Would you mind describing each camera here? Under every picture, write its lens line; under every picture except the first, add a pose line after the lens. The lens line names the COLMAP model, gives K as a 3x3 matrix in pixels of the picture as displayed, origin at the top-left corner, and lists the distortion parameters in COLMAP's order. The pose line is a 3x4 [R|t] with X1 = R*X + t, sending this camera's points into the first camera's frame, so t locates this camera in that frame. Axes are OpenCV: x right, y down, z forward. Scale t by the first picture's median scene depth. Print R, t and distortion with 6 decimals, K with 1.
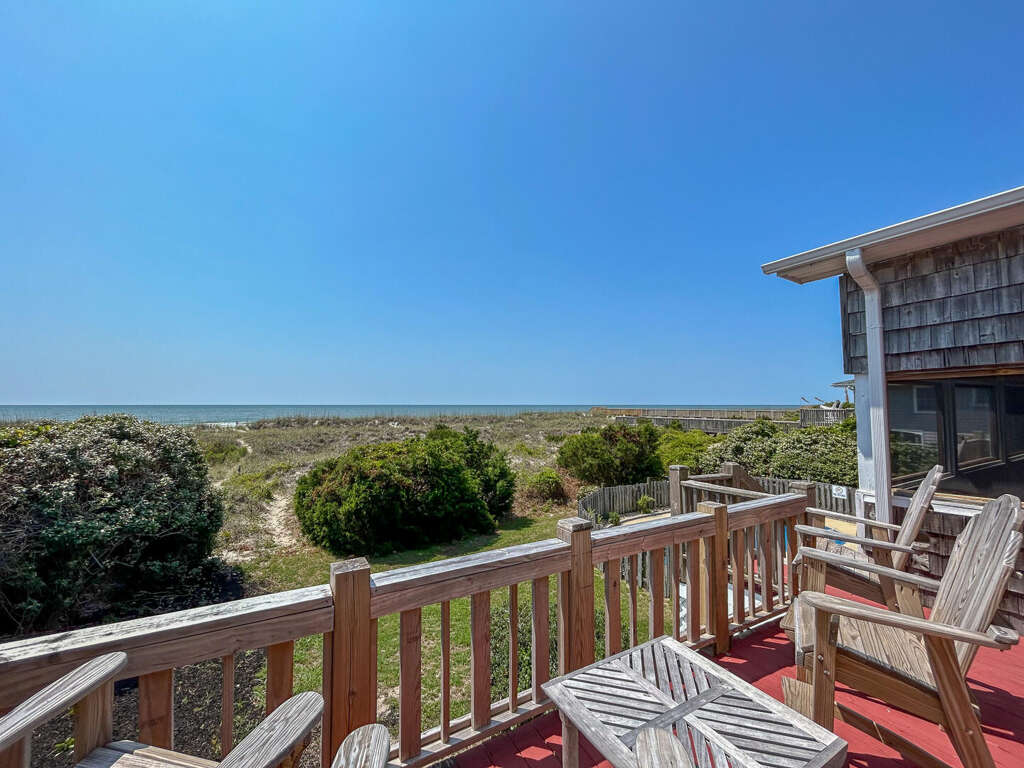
lens RADIAL K [[415.2, 0, 511.6], [0, 415.2, 384.7], [0, 0, 1]] dist [0.000894, -0.000317]
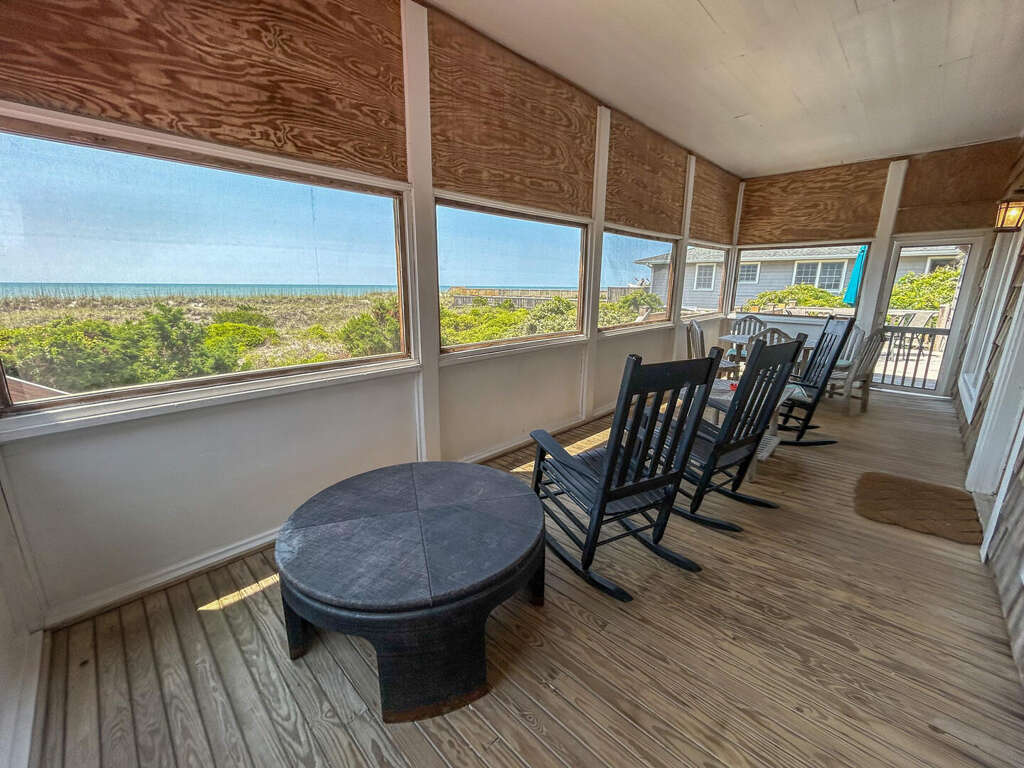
lens RADIAL K [[415.2, 0, 510.0], [0, 415.2, 381.0], [0, 0, 1]] dist [0.000894, -0.000317]
pose [[0.959966, -0.055112, 0.274643, 0.253578], [-0.021297, 0.963257, 0.267737, 0.020099], [-0.279307, -0.262867, 0.923520, 0.102634]]
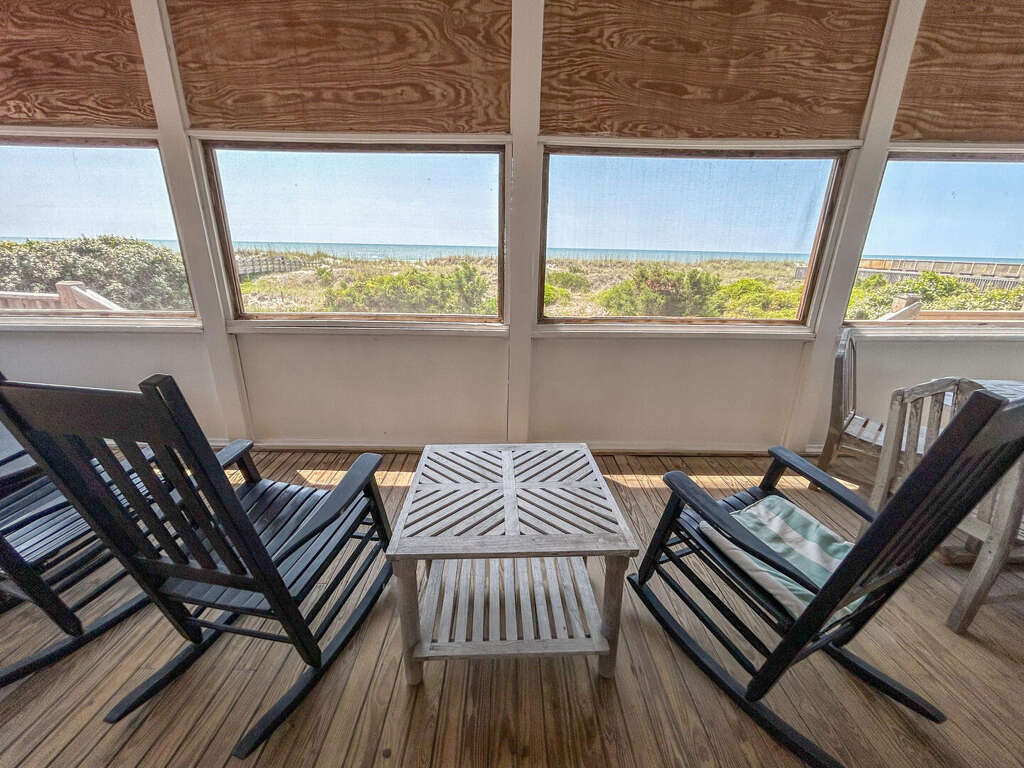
lens RADIAL K [[415.2, 0, 511.1], [0, 415.2, 383.7], [0, 0, 1]] dist [0.000894, -0.000317]
pose [[0.877017, 0.167913, -0.450162, 0.420023], [0.002296, 0.935466, 0.353408, 0.022736], [0.480453, -0.310979, 0.820035, 0.175496]]
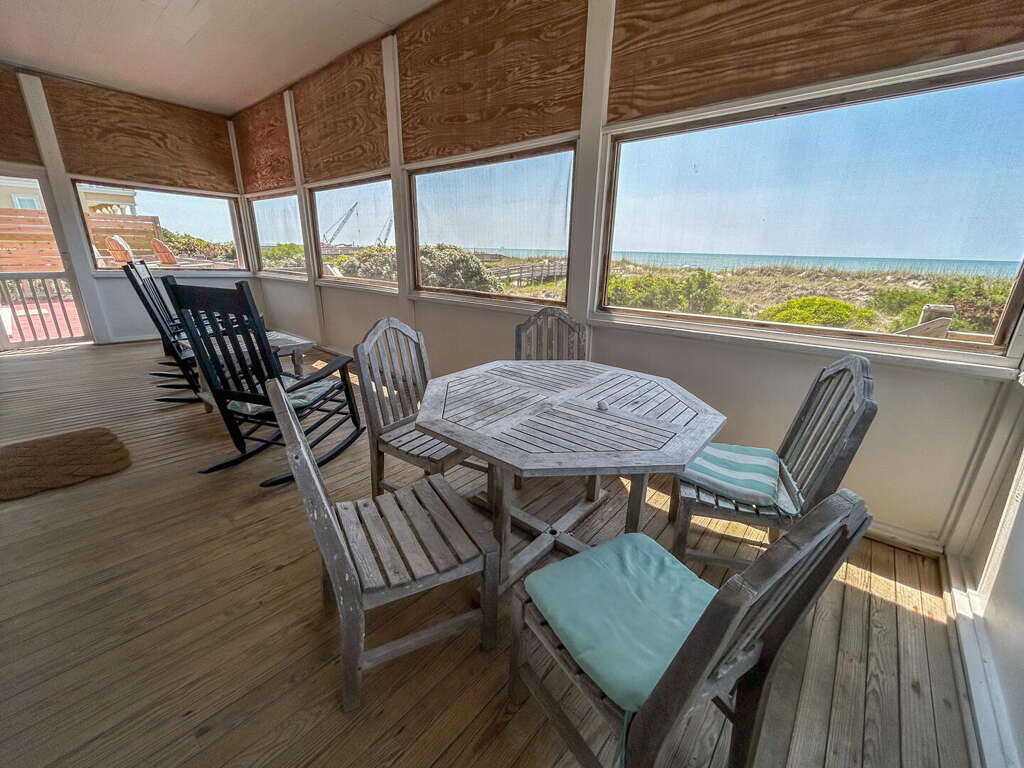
lens RADIAL K [[415.2, 0, 510.6], [0, 415.2, 382.1], [0, 0, 1]] dist [0.000894, -0.000317]
pose [[0.339299, 0.296314, -0.892790, 0.576294], [0.021162, 0.946447, 0.322166, 0.031505], [0.940440, -0.128204, 0.314858, 0.276908]]
